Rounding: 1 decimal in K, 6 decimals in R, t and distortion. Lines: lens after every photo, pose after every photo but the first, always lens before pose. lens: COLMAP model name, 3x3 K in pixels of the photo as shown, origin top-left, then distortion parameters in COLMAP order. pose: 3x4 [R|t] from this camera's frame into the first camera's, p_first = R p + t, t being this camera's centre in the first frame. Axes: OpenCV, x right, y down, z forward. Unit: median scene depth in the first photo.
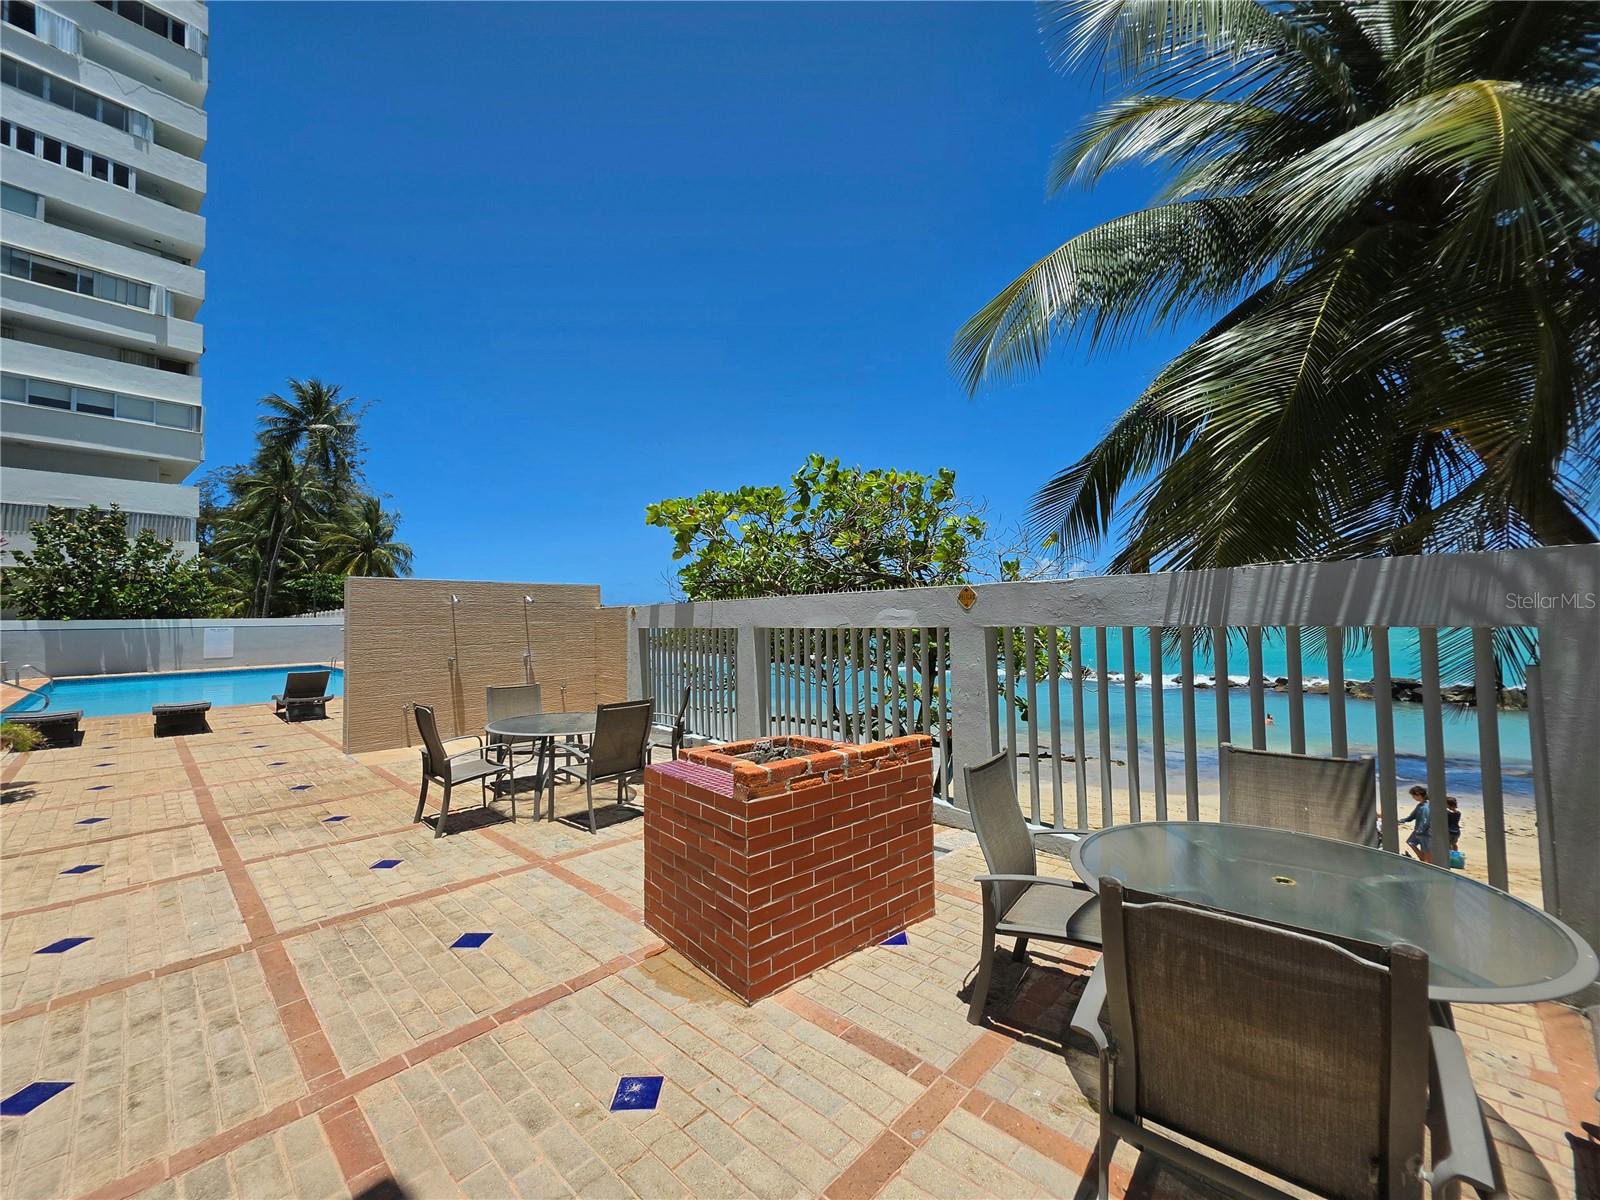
lens RADIAL K [[629.9, 0, 792.9], [0, 629.9, 591.9], [0, 0, 1]] dist [-0.002341, -0.000245]
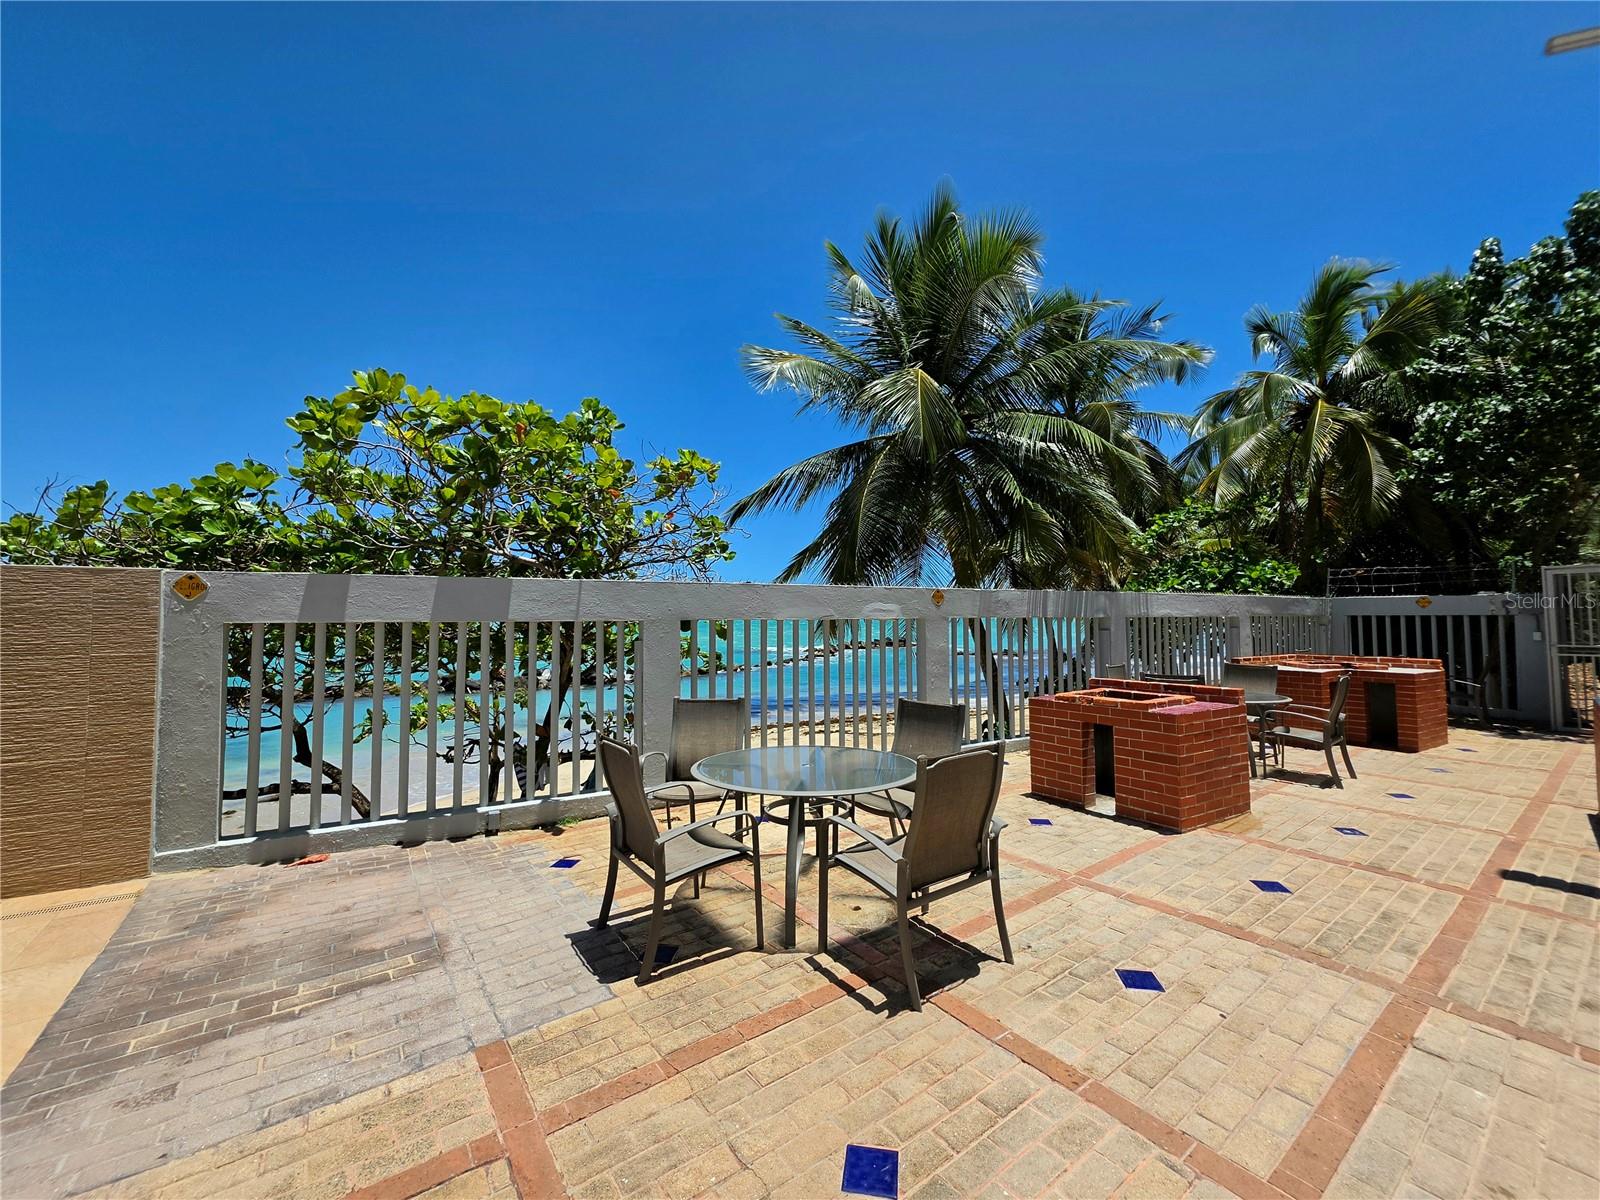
lens RADIAL K [[629.9, 0, 792.9], [0, 629.9, 591.9], [0, 0, 1]] dist [-0.002341, -0.000245]
pose [[0.179954, 0.060440, 0.981816, -1.556993], [-0.040726, 0.997713, -0.053954, 0.114390], [-0.982832, -0.030276, 0.182004, 1.435157]]
